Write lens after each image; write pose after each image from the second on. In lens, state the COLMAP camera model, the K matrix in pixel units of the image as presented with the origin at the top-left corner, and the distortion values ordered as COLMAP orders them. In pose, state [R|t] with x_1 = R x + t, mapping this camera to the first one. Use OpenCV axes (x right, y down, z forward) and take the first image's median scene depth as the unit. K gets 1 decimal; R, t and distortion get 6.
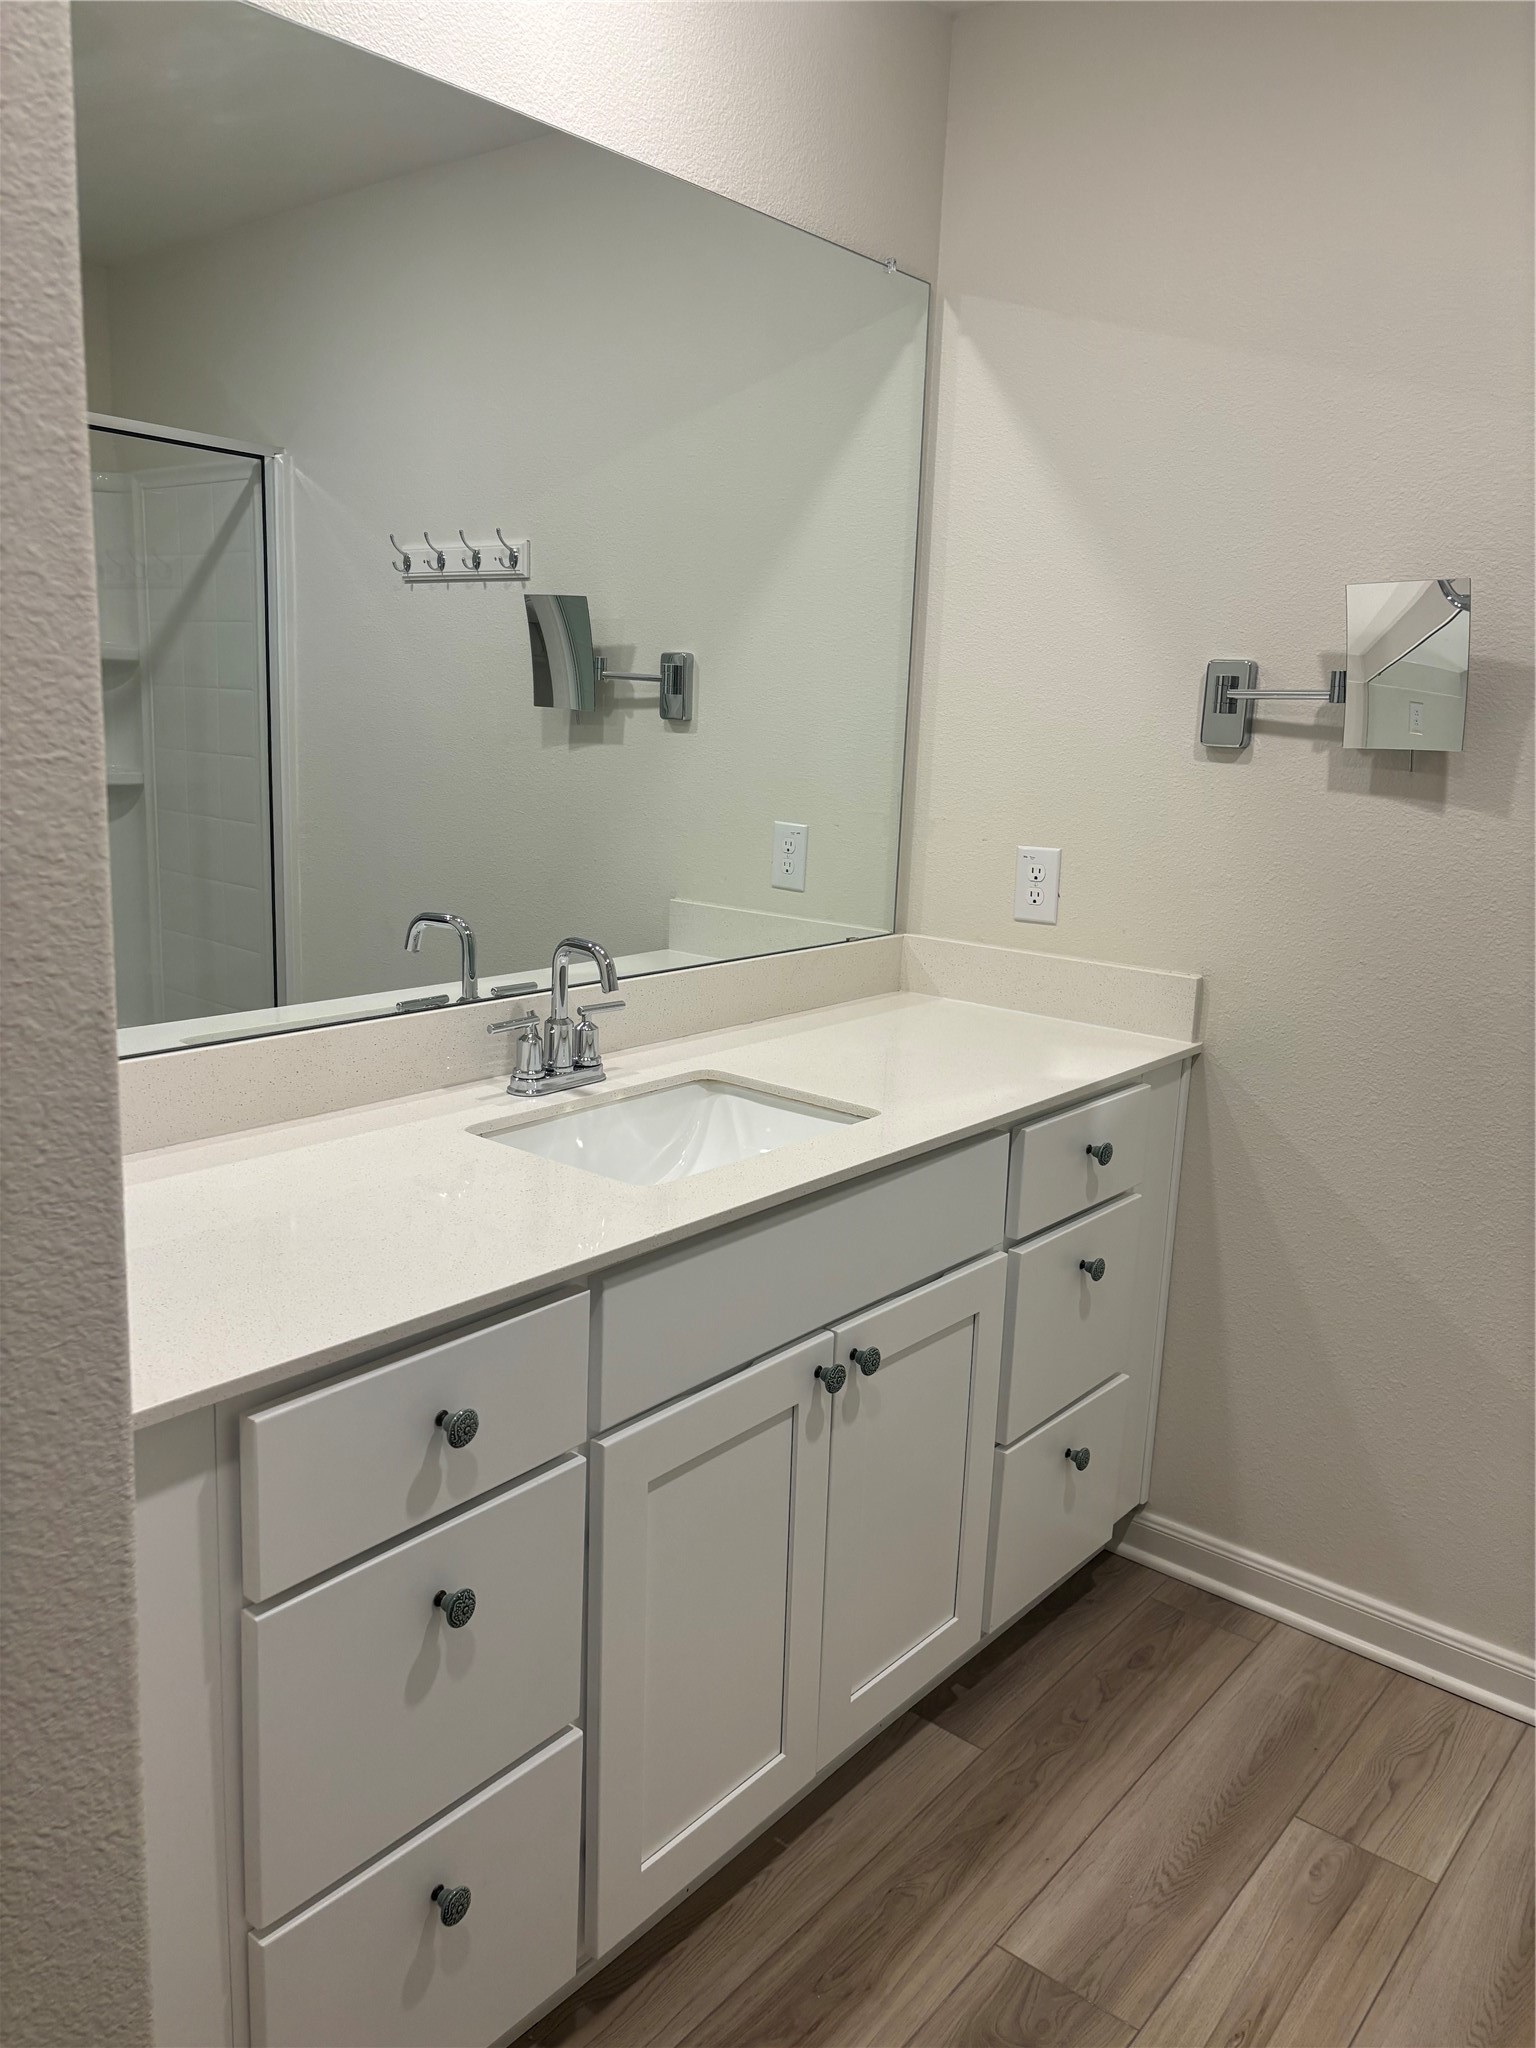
lens RADIAL K [[1538.0, 0, 761.4], [0, 1538.0, 1012.9], [0, 0, 1]] dist [0.054773, -0.057914]
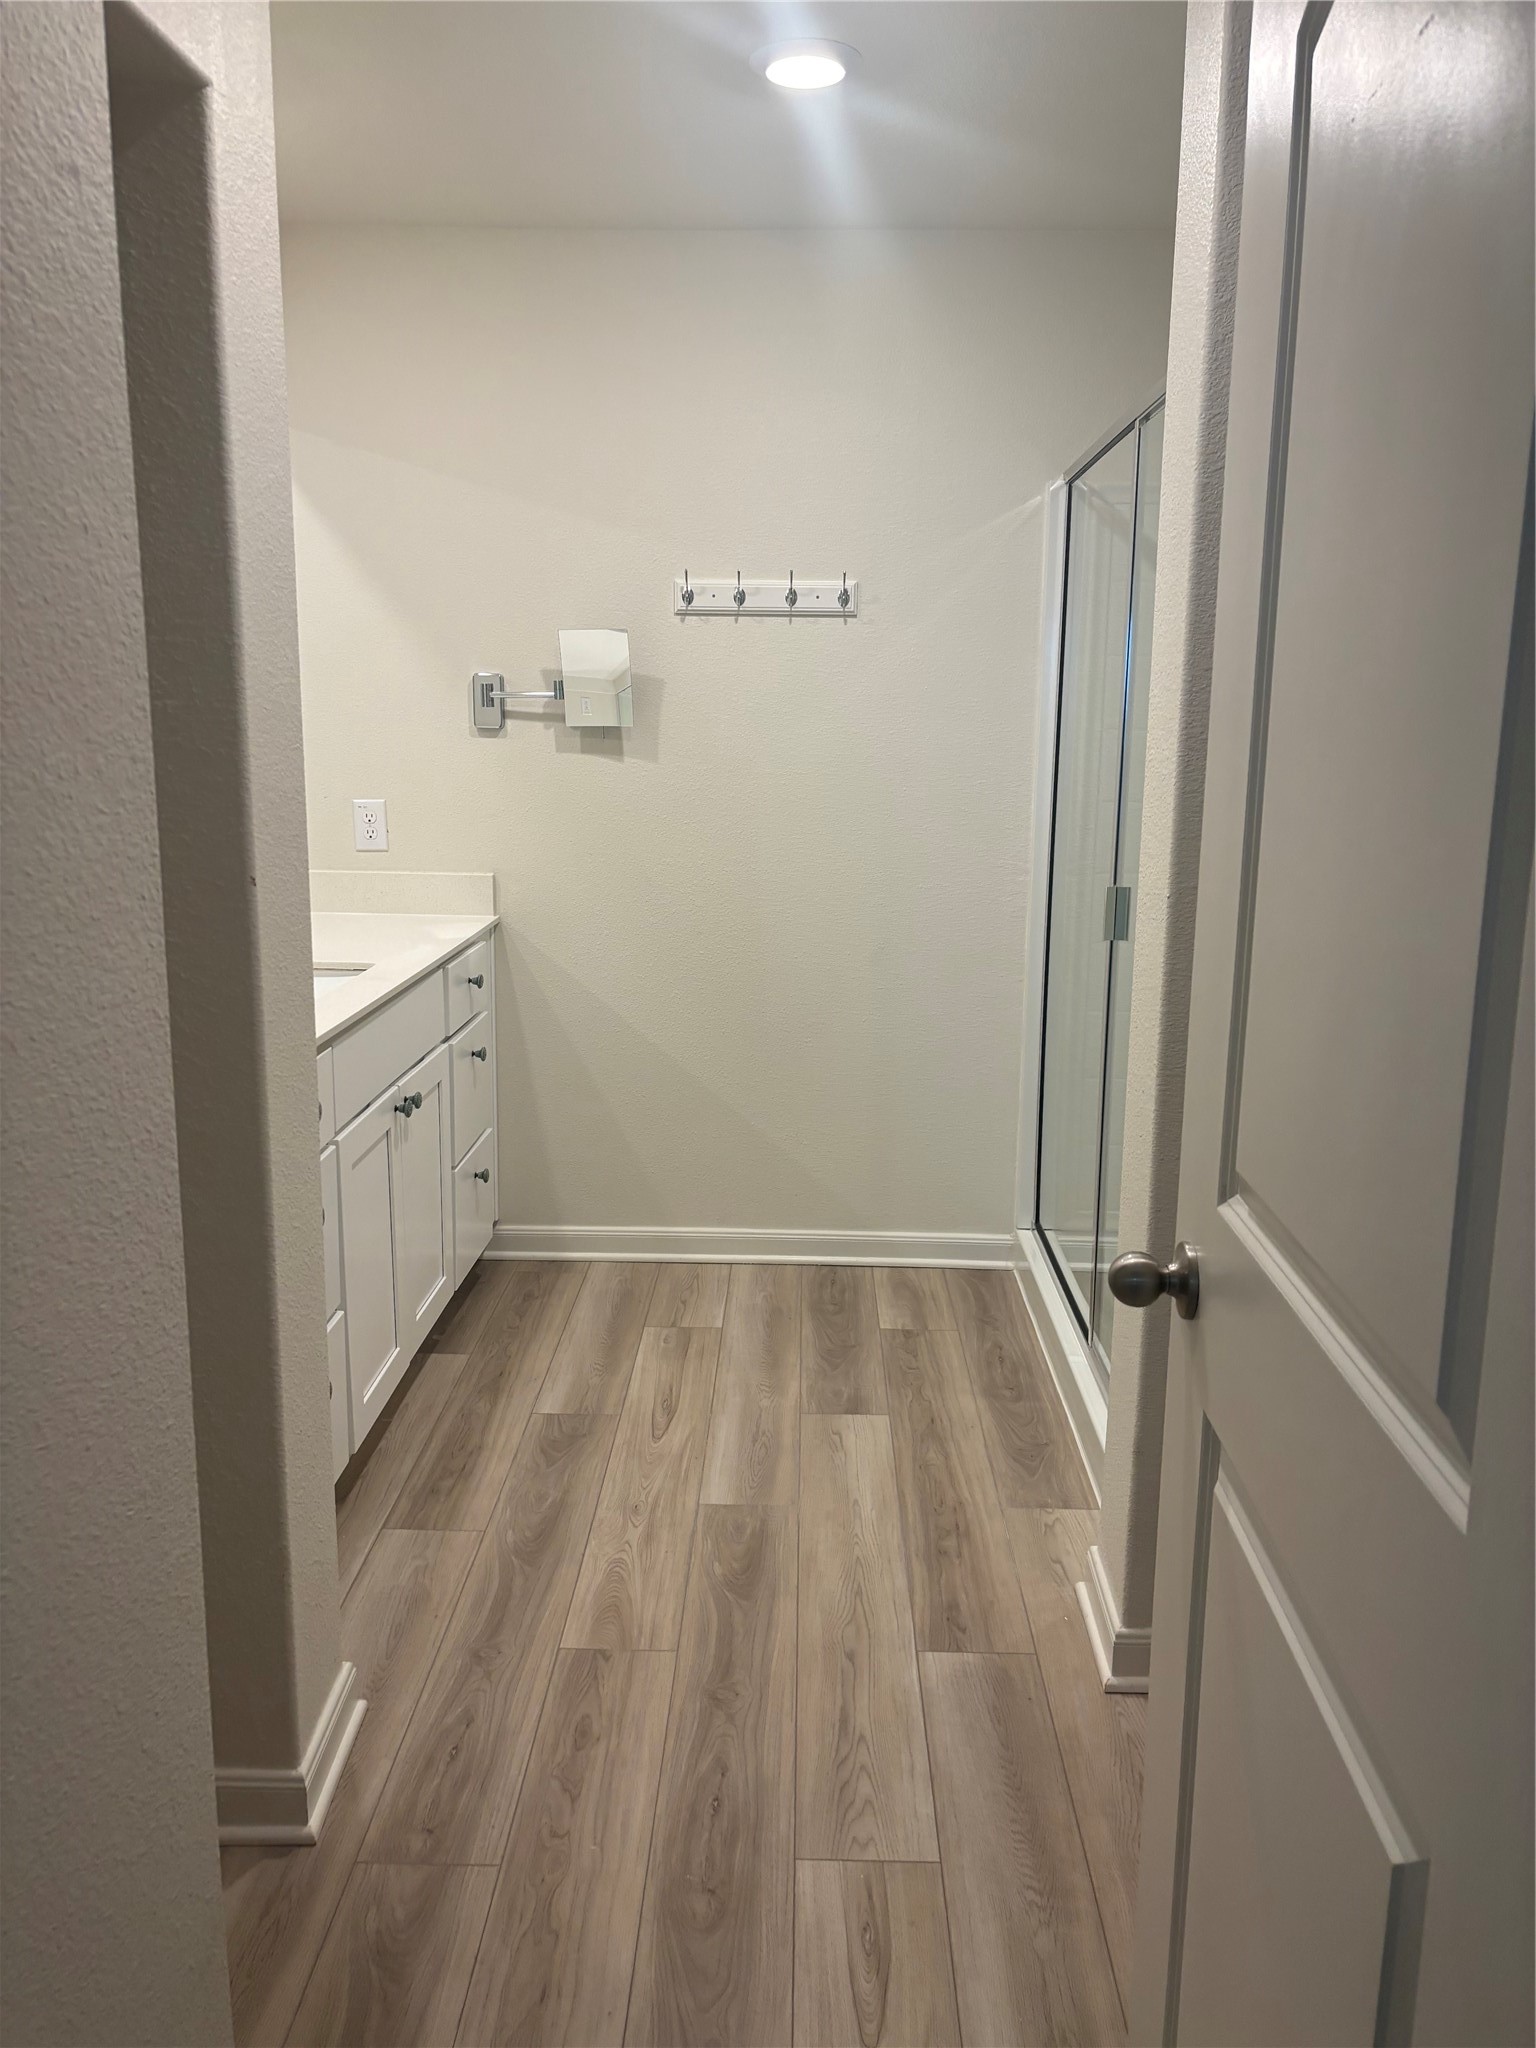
lens RADIAL K [[1538.0, 0, 770.2], [0, 1538.0, 1024.6], [0, 0, 1]] dist [0.054773, -0.057914]
pose [[0.785142, -0.150651, 0.600713, -0.512585], [0.140773, 0.987985, 0.063780, 0.075489], [-0.603105, 0.034488, 0.796916, -0.468773]]
